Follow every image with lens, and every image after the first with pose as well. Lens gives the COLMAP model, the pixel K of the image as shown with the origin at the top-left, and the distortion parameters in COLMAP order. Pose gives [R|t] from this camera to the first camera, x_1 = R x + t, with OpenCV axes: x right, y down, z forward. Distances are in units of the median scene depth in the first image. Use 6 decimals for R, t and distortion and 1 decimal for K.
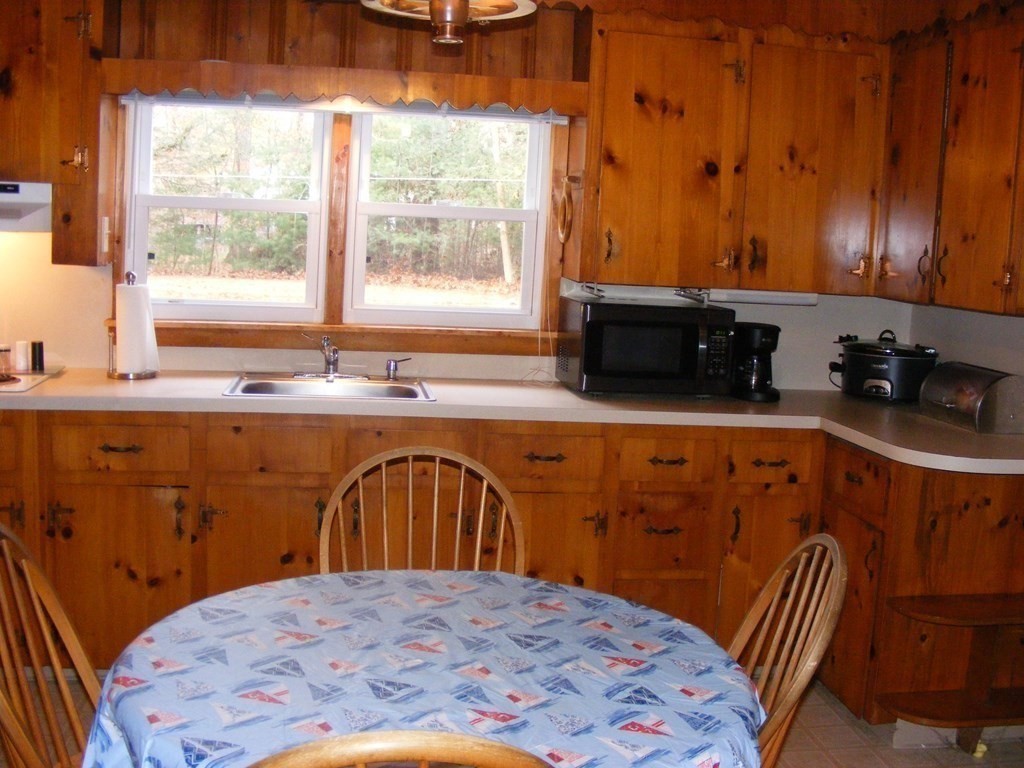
lens RADIAL K [[1169.7, 0, 516.0], [0, 1169.7, 377.1], [0, 0, 1]] dist [-0.183015, 0.000000]
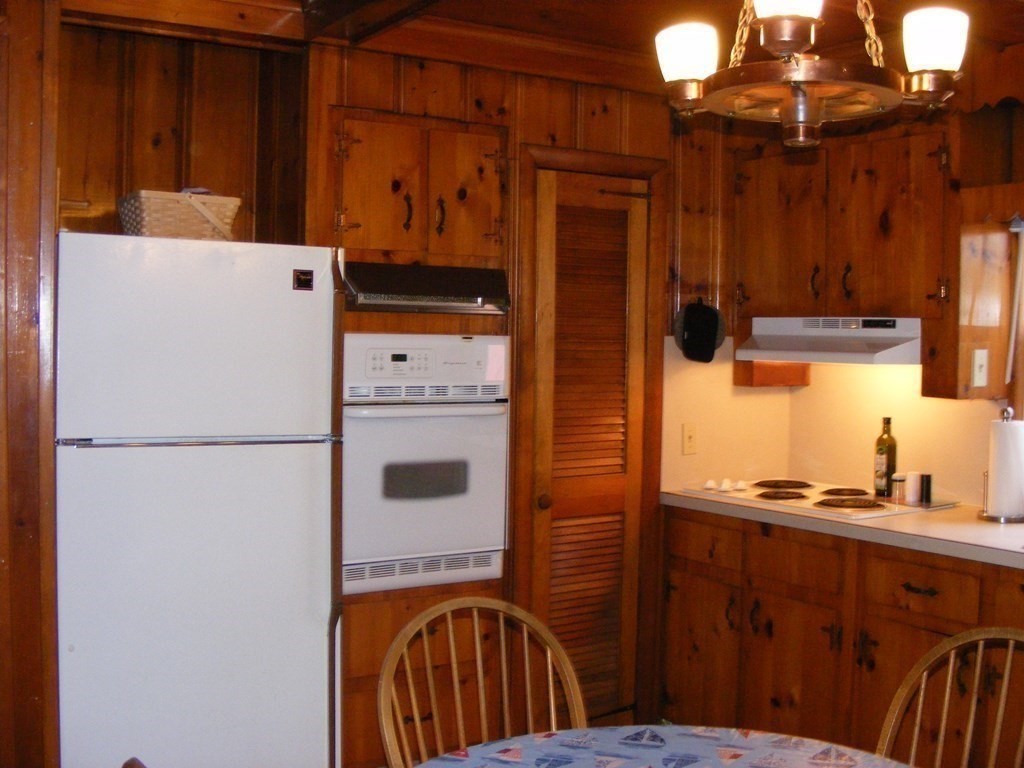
lens RADIAL K [[1169.7, 0, 538.0], [0, 1169.7, 382.2], [0, 0, 1]] dist [-0.183015, 0.000000]
pose [[0.404348, 0.000703, -0.914605, 0.375924], [-0.109269, 0.992875, -0.047545, -0.028241], [0.908055, 0.119162, 0.401544, 0.279903]]
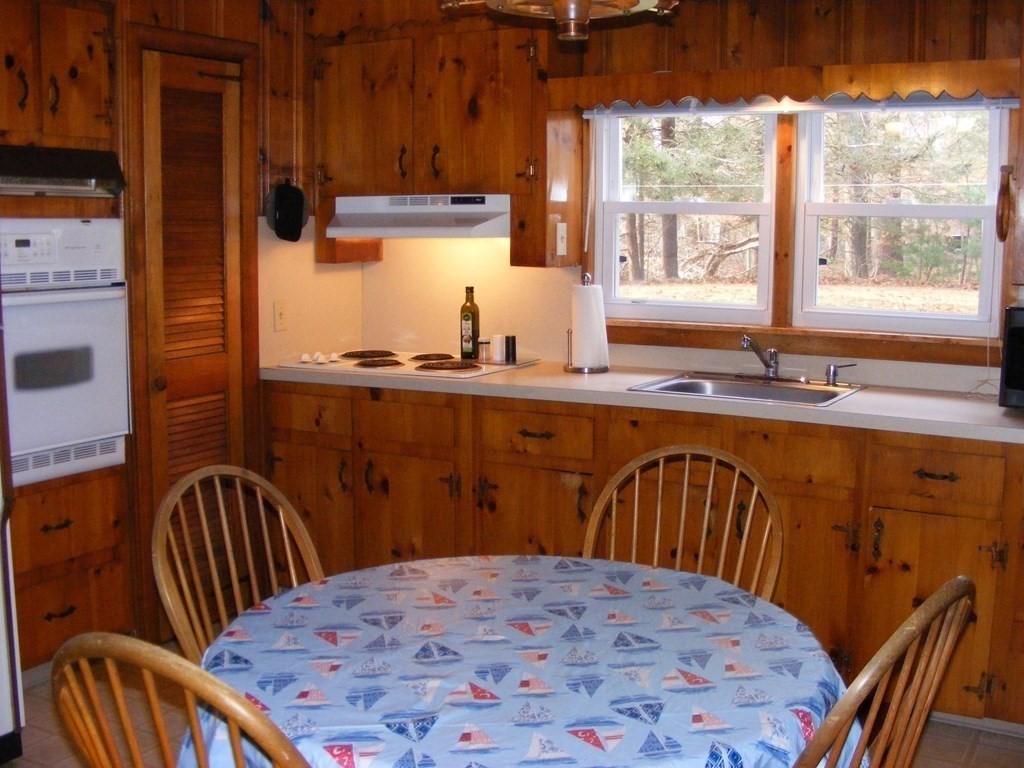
lens RADIAL K [[1169.7, 0, 527.8], [0, 1169.7, 382.3], [0, 0, 1]] dist [-0.183015, 0.000000]
pose [[0.786789, 0.041433, -0.615829, 0.314040], [-0.045520, 0.998922, 0.009050, 0.002845], [0.615541, 0.020912, 0.787828, 0.102628]]
